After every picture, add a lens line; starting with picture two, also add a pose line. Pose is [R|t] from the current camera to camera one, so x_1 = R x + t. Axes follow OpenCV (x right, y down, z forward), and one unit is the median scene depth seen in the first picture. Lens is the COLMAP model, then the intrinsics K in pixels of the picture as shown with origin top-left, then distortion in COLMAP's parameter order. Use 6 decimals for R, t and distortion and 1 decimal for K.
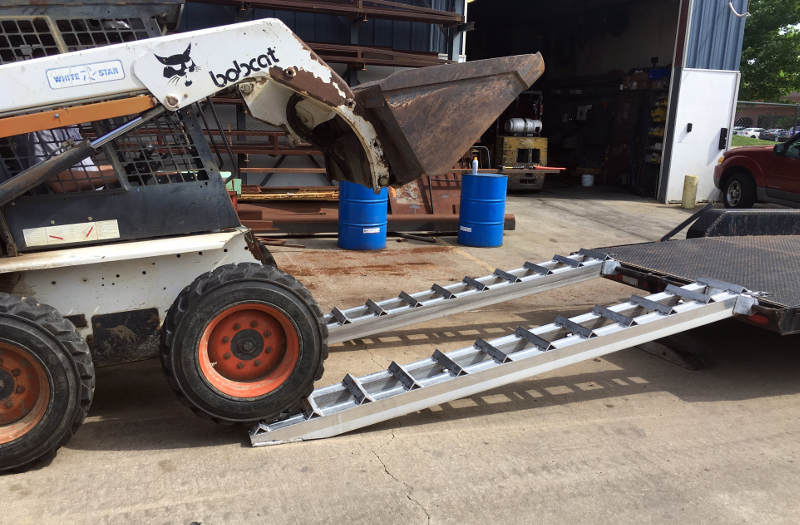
lens RADIAL K [[691.1, 0, 380.1], [0, 691.1, 261.5], [0, 0, 1]] dist [0.077721, -0.115185]
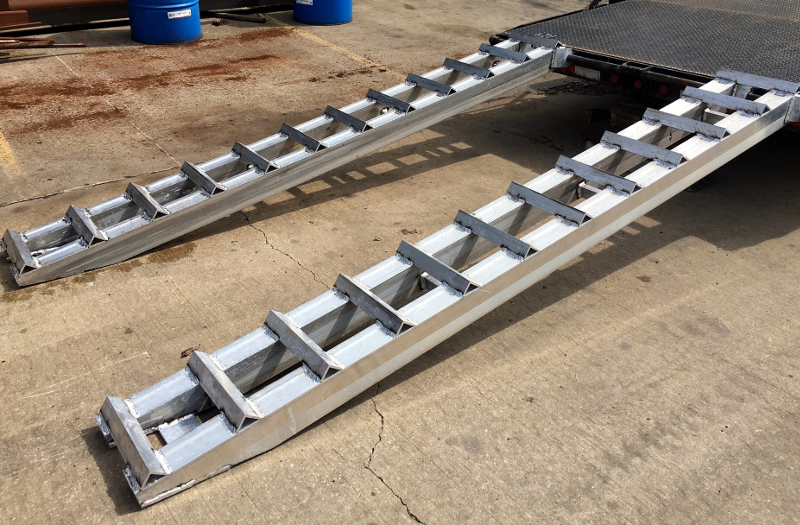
lens RADIAL K [[691.1, 0, 380.1], [0, 691.1, 261.5], [0, 0, 1]] dist [0.077721, -0.115185]
pose [[0.948690, -0.162593, 0.271203, -0.097011], [0.065666, 0.940278, 0.334014, -0.055999], [-0.309314, -0.299066, 0.902709, 0.405390]]
